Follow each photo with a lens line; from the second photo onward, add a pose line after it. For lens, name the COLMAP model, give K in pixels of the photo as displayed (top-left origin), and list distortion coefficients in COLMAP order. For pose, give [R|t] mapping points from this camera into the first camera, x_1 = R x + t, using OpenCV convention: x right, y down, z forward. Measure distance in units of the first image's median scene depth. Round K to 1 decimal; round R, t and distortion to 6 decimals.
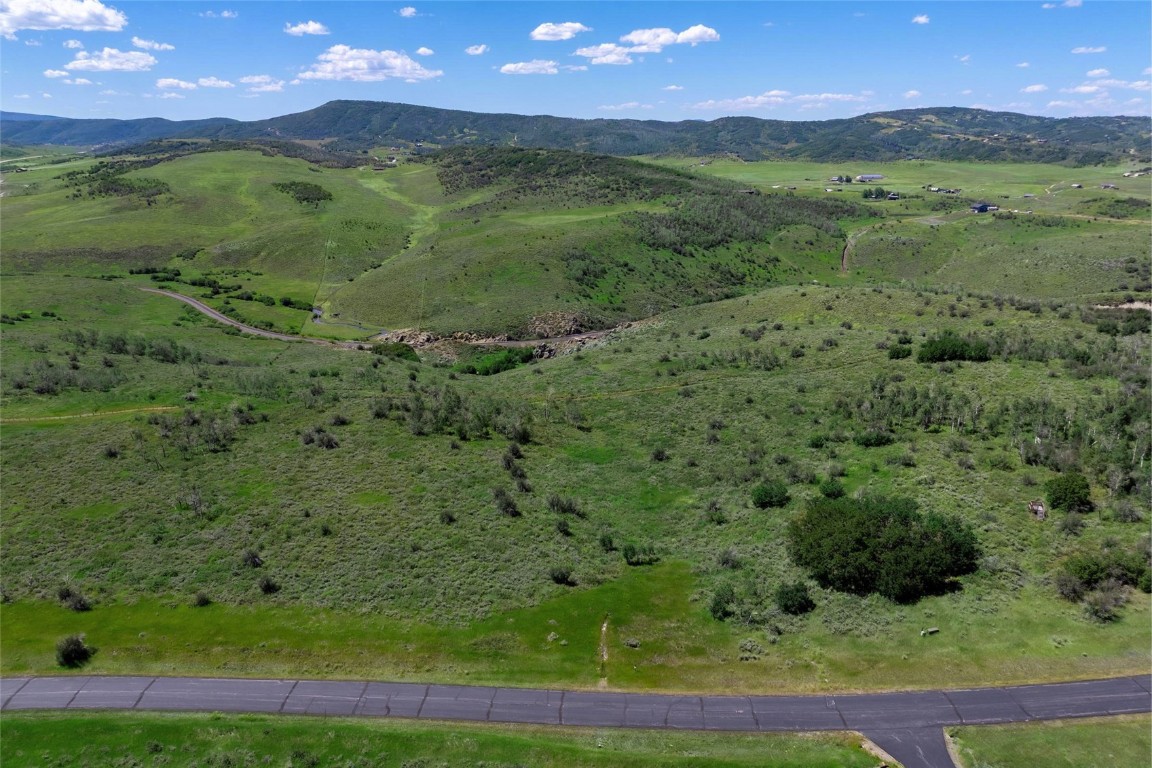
lens RADIAL K [[816.5, 0, 576.1], [0, 816.5, 383.1], [0, 0, 1]] dist [-0.042492, 0.015105]
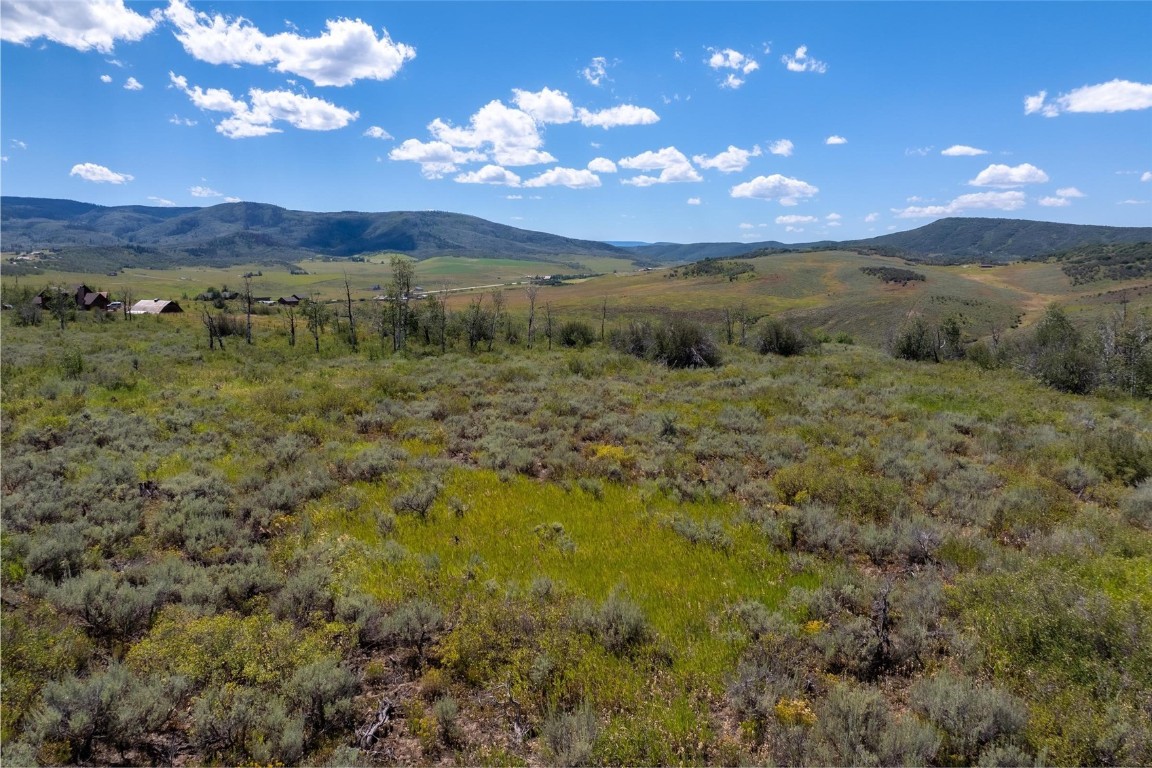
lens RADIAL K [[816.5, 0, 581.1], [0, 816.5, 377.7], [0, 0, 1]] dist [-0.042492, 0.015105]
pose [[0.769895, 0.083739, -0.632652, -0.030093], [-0.183405, 0.978565, -0.093666, 0.019523], [0.611248, 0.188145, 0.768751, 0.138700]]
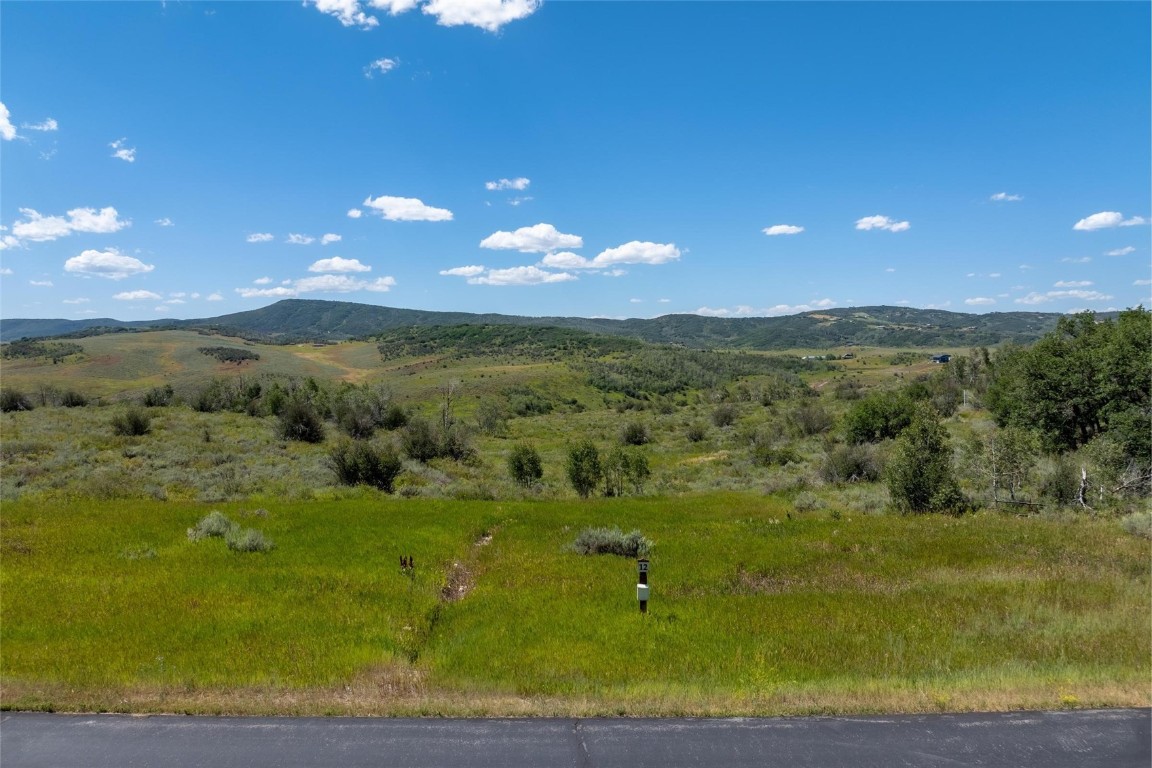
lens RADIAL K [[816.5, 0, 573.1], [0, 816.5, 386.6], [0, 0, 1]] dist [-0.042492, 0.015105]
pose [[0.998298, -0.006847, 0.057918, 0.005119], [0.020607, 0.970437, -0.240472, 0.034457], [-0.054559, 0.241256, 0.968927, 0.083202]]
